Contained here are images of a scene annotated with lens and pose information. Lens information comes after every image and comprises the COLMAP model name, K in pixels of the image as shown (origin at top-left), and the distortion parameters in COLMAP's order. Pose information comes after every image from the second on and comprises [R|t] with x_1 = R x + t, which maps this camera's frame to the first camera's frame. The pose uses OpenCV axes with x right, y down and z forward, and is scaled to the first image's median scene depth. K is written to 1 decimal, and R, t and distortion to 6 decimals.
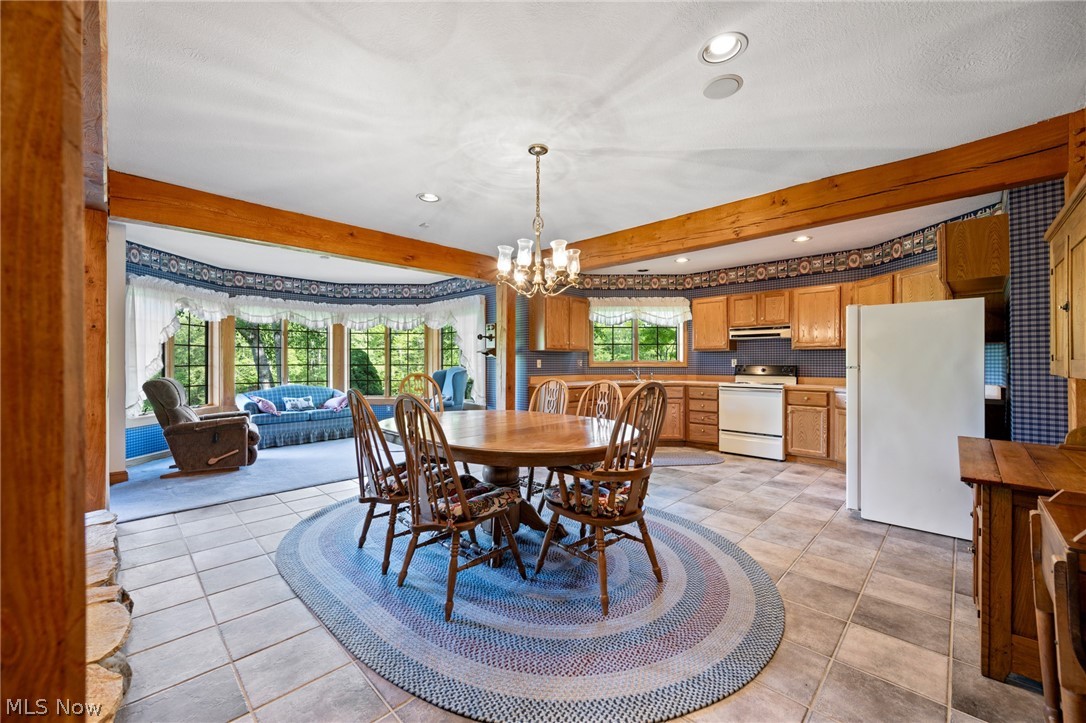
lens RADIAL K [[426.8, 0, 548.9], [0, 426.8, 358.0], [0, 0, 1]] dist [-0.001414, -0.000066]
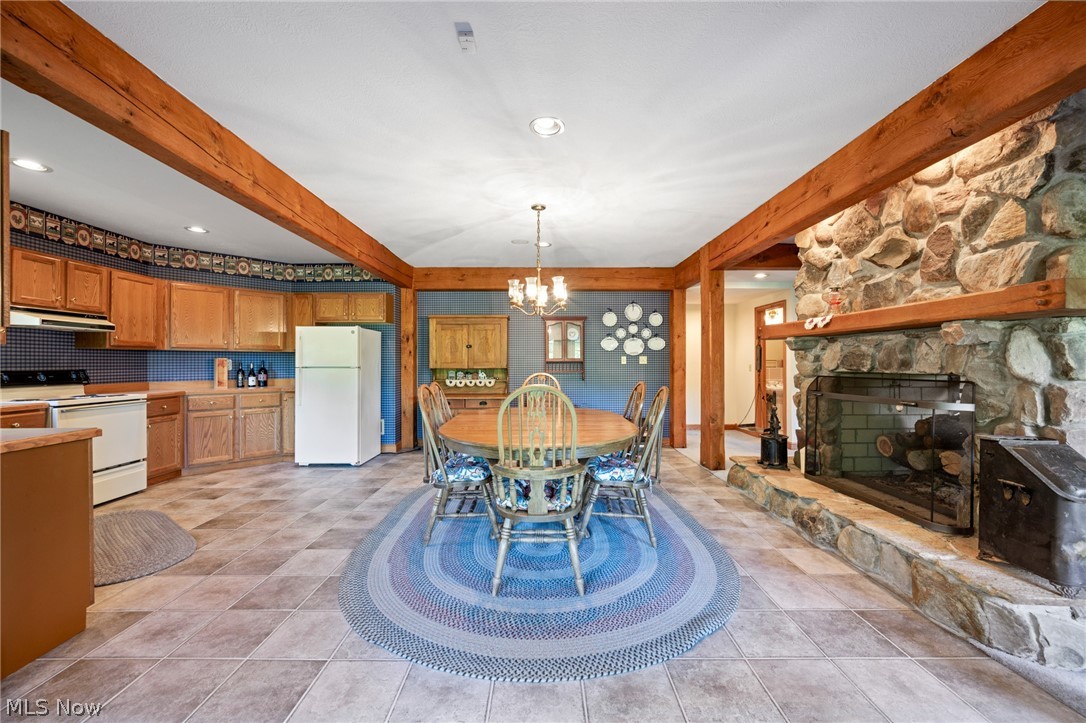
lens RADIAL K [[426.8, 0, 537.5], [0, 426.8, 363.9], [0, 0, 1]] dist [-0.001414, -0.000066]
pose [[-0.694929, -0.006803, 0.719046, -0.475568], [-0.006997, 0.999972, 0.002698, 0.000453], [-0.719044, -0.003156, -0.694957, 0.926447]]
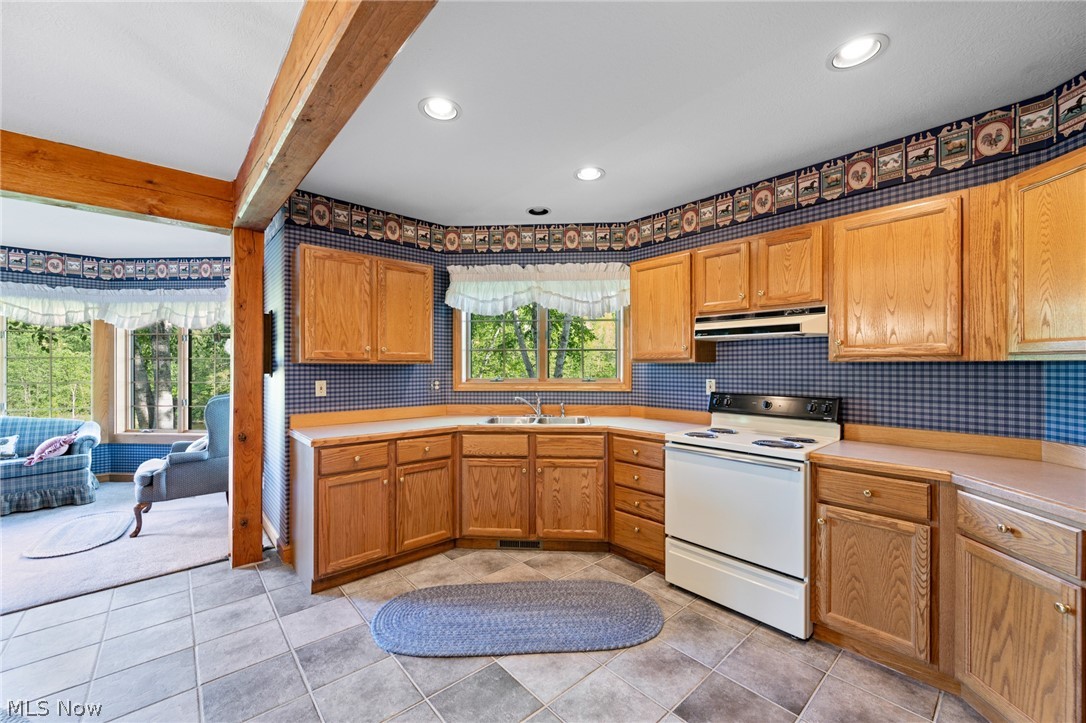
lens RADIAL K [[426.8, 0, 548.7], [0, 426.8, 363.1], [0, 0, 1]] dist [-0.001414, -0.000066]
pose [[0.997358, -0.001155, -0.072637, 0.304014], [0.001282, 0.999998, 0.001694, -0.018785], [0.072635, -0.001782, 0.997357, 0.525767]]
